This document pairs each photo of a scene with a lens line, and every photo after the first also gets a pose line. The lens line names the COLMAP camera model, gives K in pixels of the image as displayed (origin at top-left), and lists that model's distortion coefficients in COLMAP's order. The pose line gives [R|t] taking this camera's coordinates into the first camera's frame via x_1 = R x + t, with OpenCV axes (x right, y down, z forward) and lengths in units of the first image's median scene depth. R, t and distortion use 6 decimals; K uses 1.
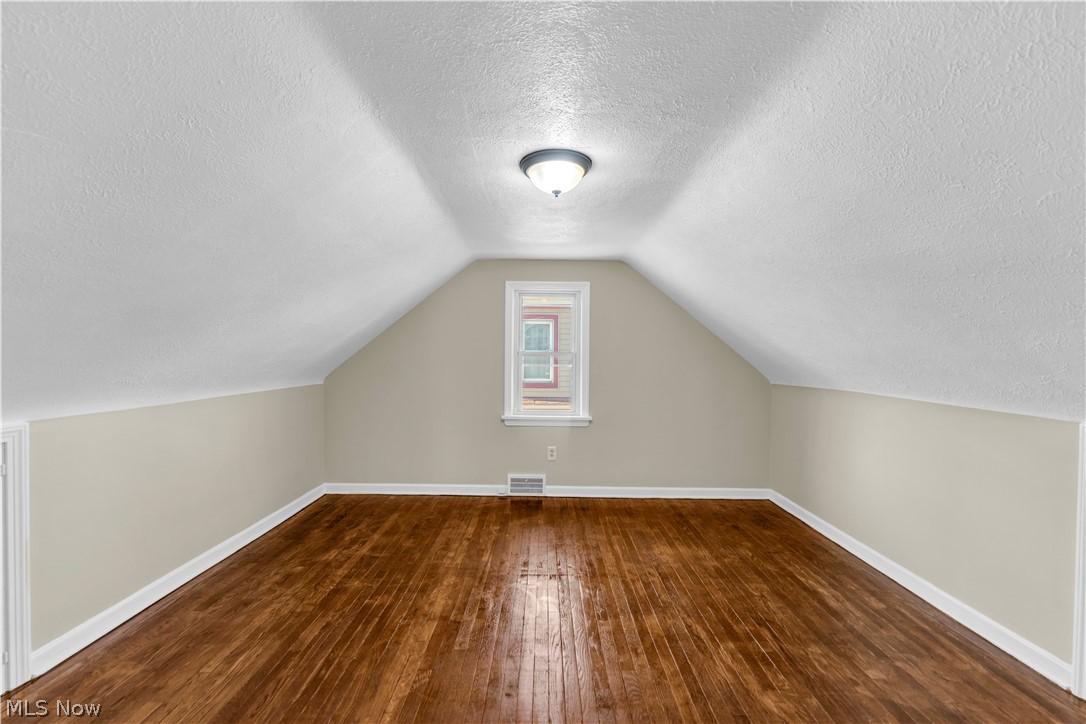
lens RADIAL K [[438.9, 0, 544.9], [0, 438.9, 365.4], [0, 0, 1]] dist [-0.001073, -0.000069]
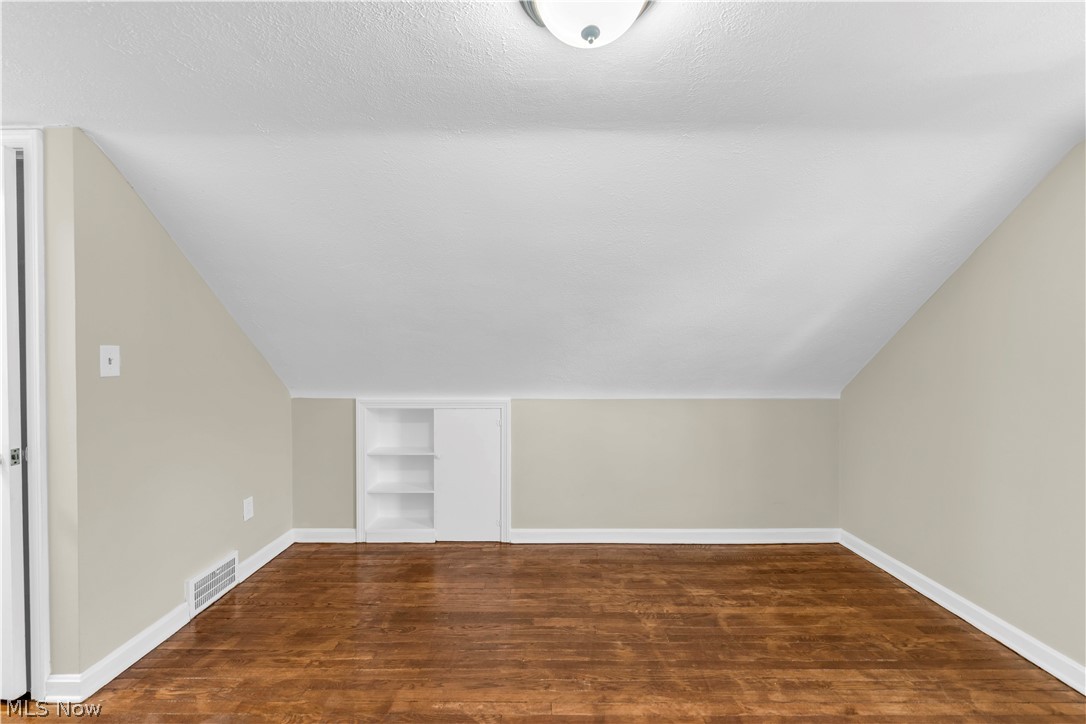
lens RADIAL K [[438.9, 0, 544.9], [0, 438.9, 365.4], [0, 0, 1]] dist [-0.001073, -0.000069]
pose [[-0.008609, -0.002726, -0.999959, 0.394981], [-0.019882, 0.999799, -0.002555, -0.006443], [0.999765, 0.019859, -0.008661, 0.716997]]
